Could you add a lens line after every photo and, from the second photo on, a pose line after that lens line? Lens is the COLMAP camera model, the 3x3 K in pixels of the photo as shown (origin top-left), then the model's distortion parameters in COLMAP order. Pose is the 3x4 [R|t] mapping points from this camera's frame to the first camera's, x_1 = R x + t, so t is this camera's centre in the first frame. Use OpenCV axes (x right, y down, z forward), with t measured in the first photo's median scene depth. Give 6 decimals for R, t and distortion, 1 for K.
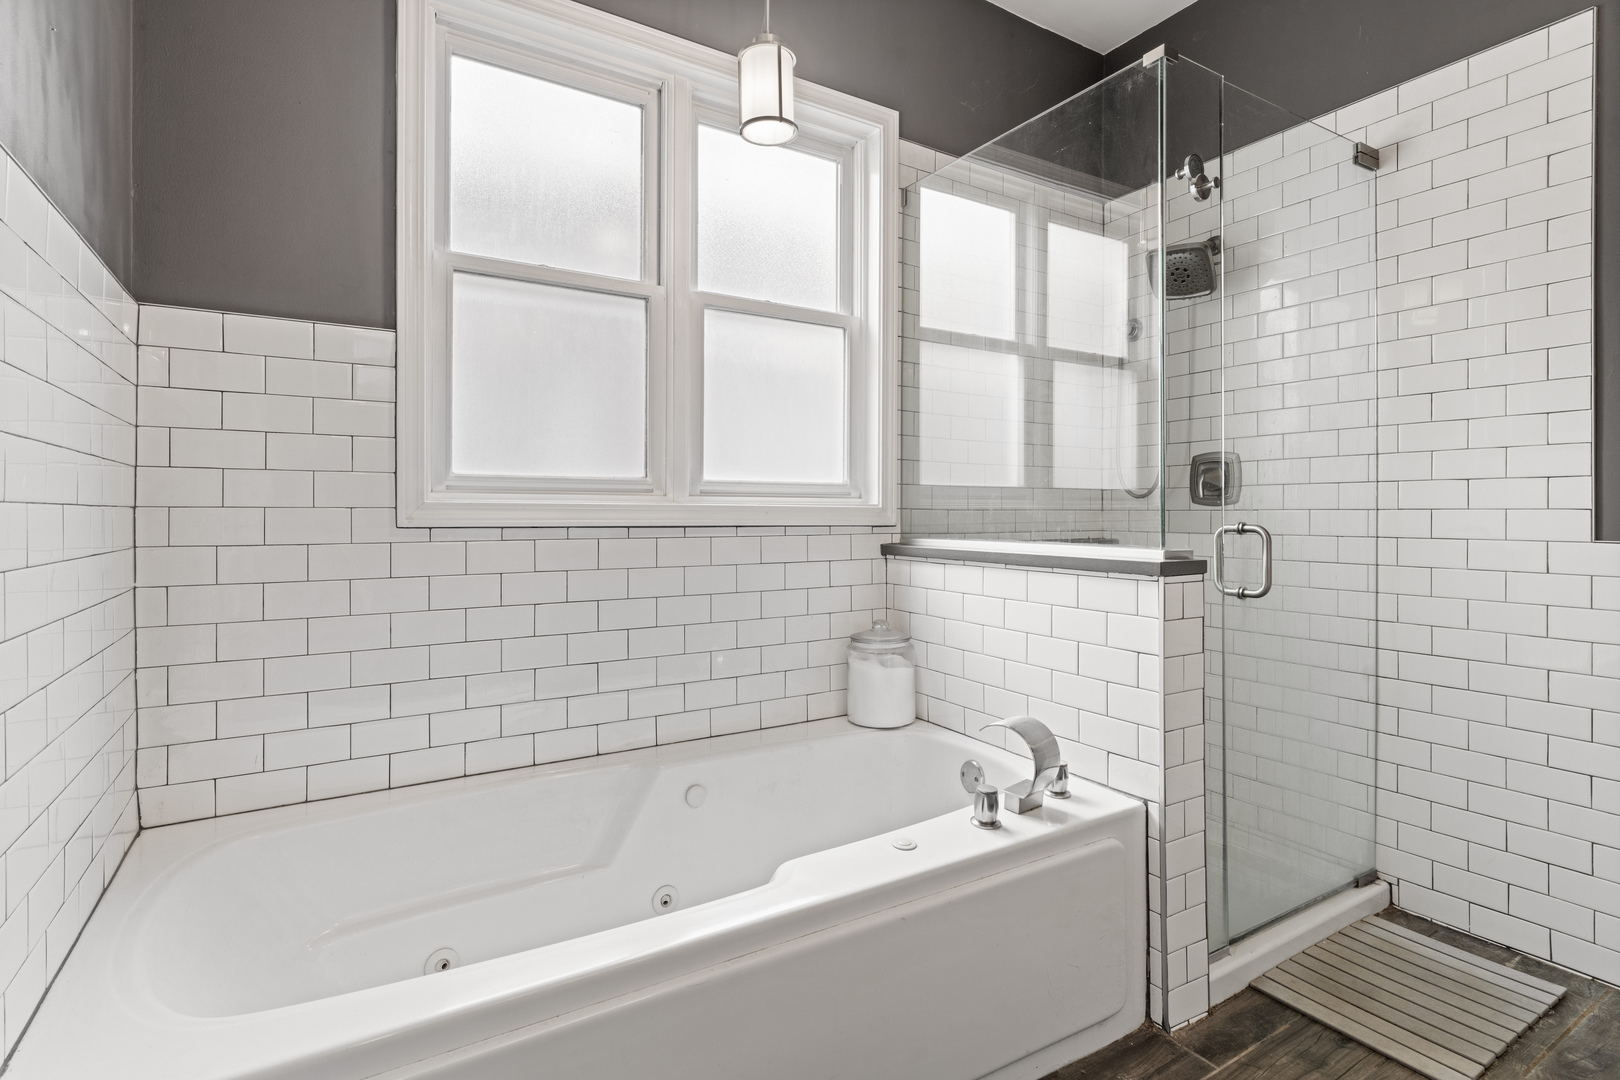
lens RADIAL K [[788.9, 0, 814.4], [0, 788.9, 513.6], [0, 0, 1]] dist [0.000020, 0.000980]
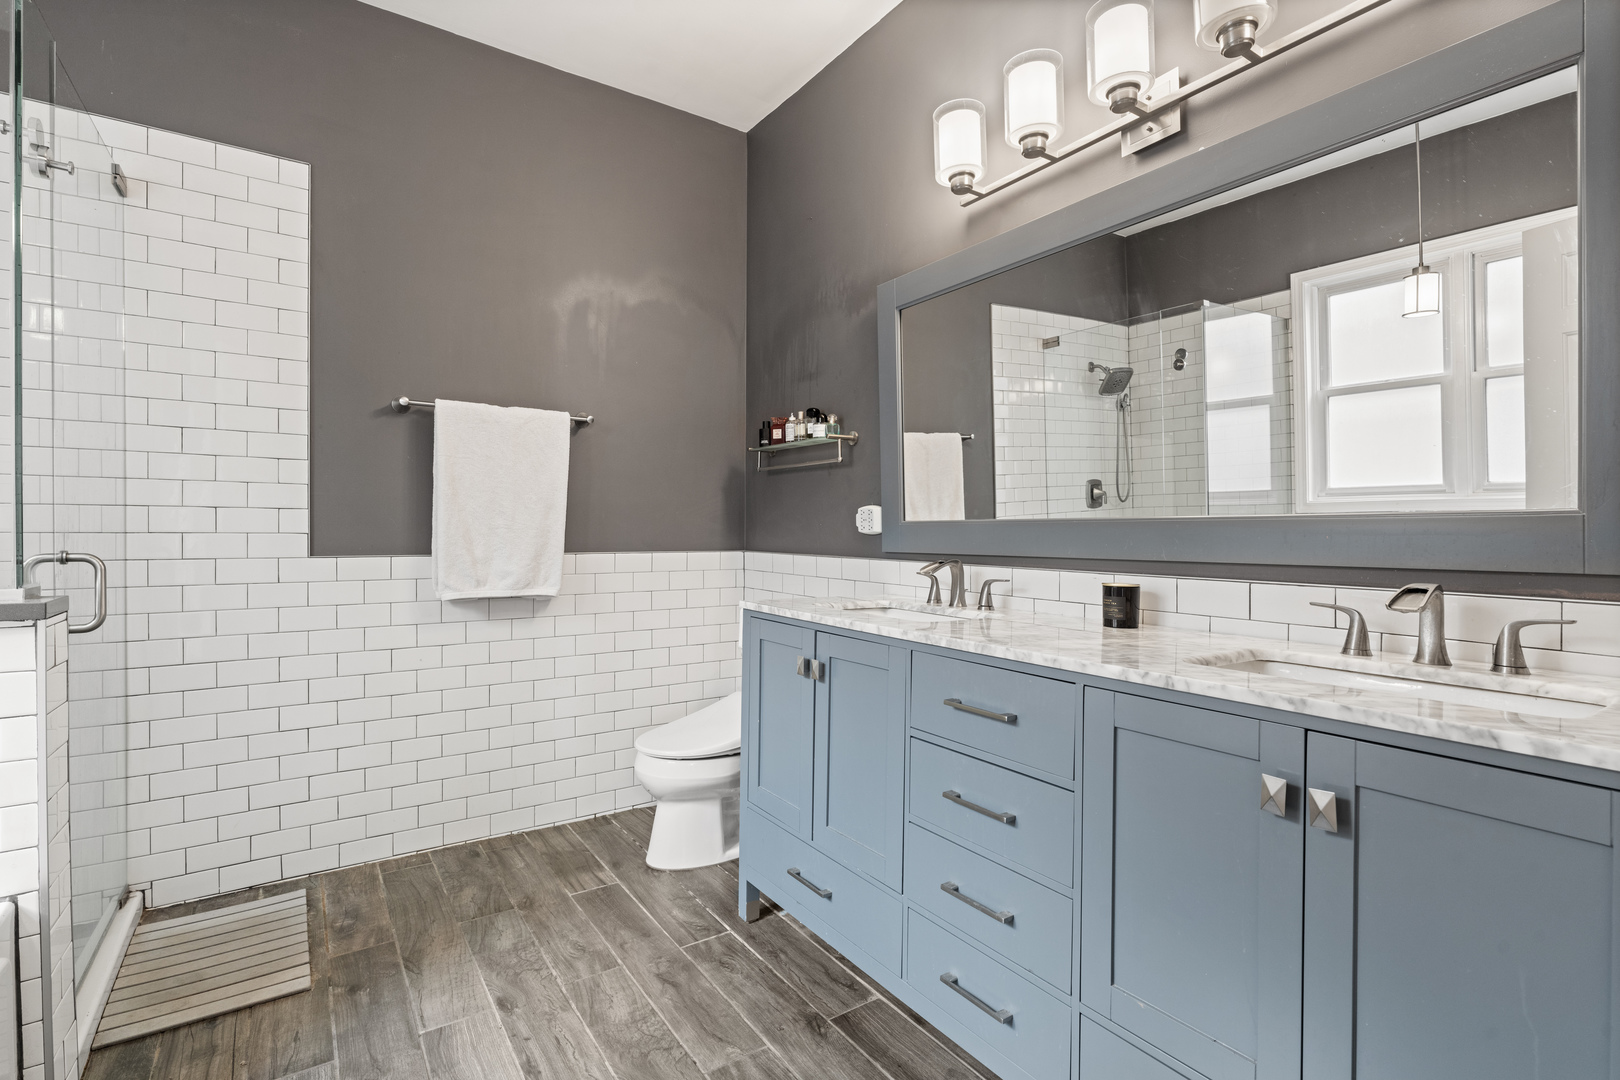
lens RADIAL K [[756.5, 0, 800.8], [0, 756.5, 537.8], [0, 0, 1]] dist [-0.000188, 0.000330]
pose [[-0.037428, -0.013931, 0.999202, -0.351667], [-0.006512, 0.999885, 0.013696, -0.021258], [-0.999278, -0.005994, -0.037515, 0.199360]]
